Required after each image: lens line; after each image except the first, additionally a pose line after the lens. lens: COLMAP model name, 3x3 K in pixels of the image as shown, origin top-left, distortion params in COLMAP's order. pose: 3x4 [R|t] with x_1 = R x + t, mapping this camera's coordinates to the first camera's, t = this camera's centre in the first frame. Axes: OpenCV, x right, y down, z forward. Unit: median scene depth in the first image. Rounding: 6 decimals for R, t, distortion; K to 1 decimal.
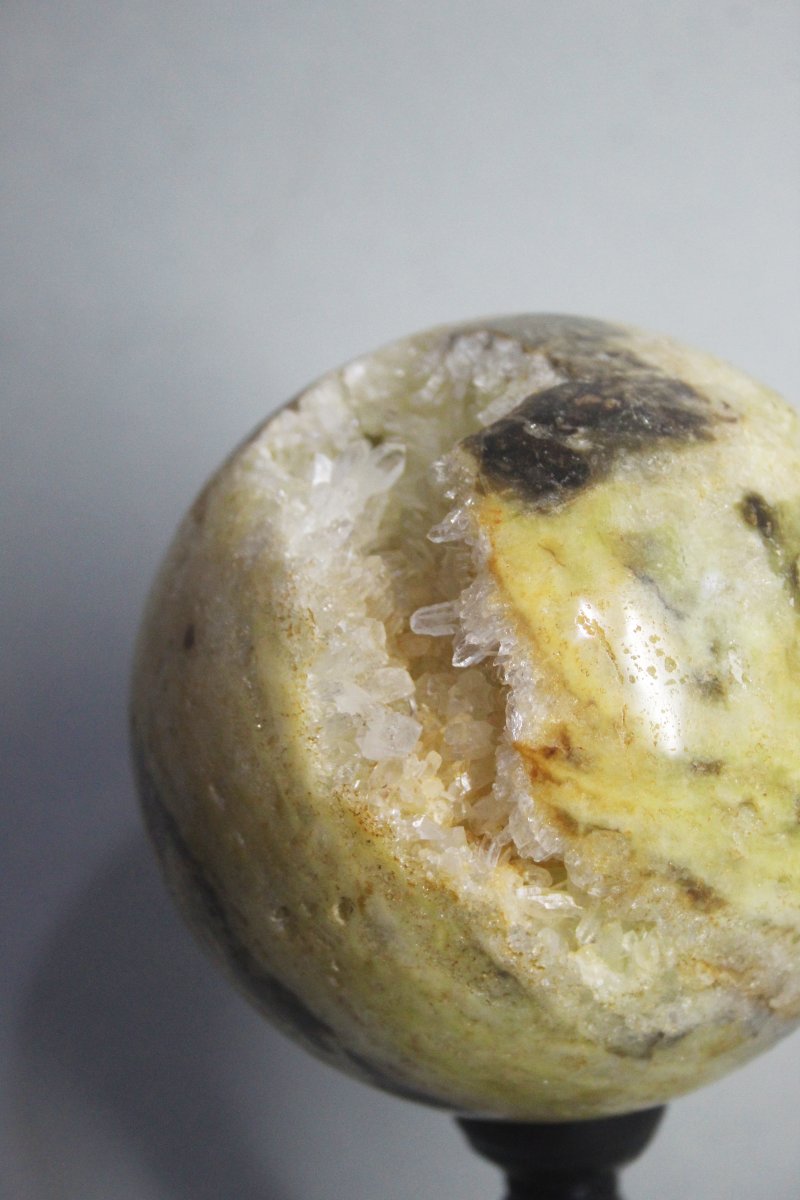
lens RADIAL K [[2869.2, 0, 400.0], [0, 2869.2, 600.0], [0, 0, 1]] dist [0.019726, 0.175310]
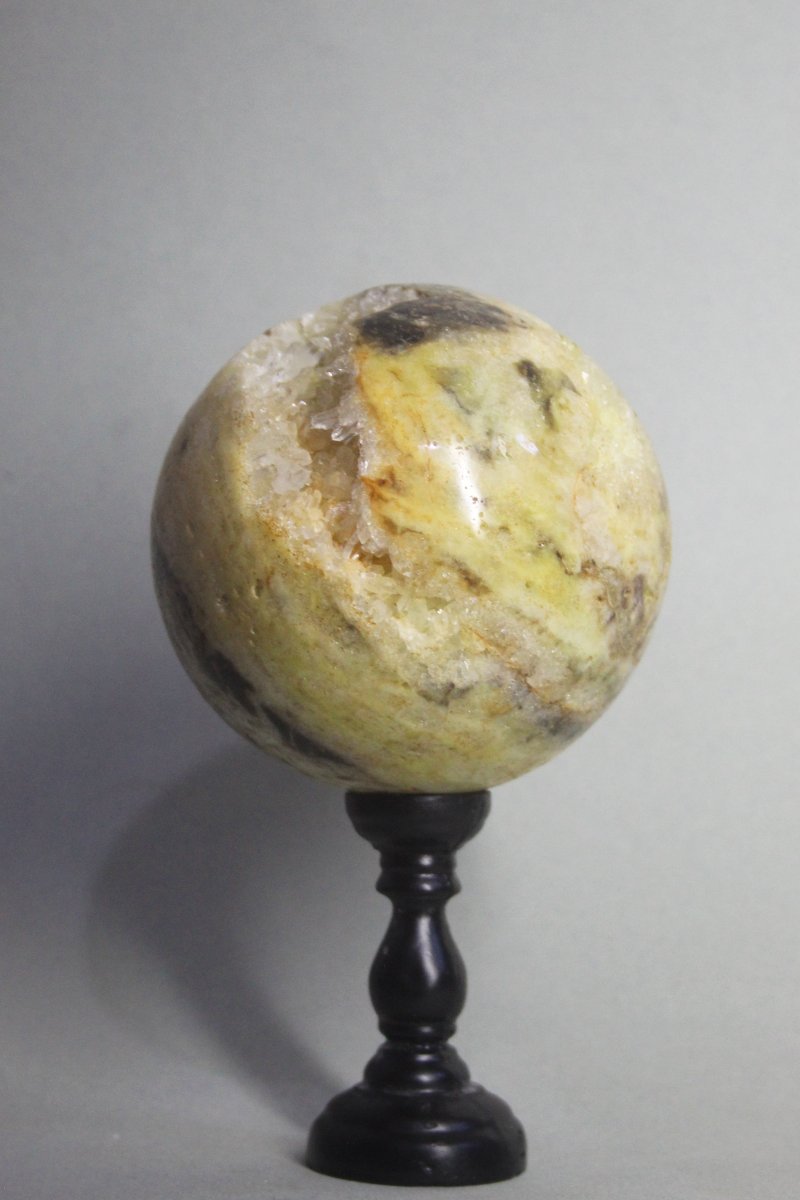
lens RADIAL K [[2836.9, 0, 400.0], [0, 2836.9, 600.0], [0, 0, 1]] dist [0.012601, -0.059783]
pose [[0.994231, 0.045498, -0.097135, 0.217879], [-0.065449, 0.974789, -0.213312, 0.453689], [0.084981, 0.218439, 0.972143, -0.557682]]
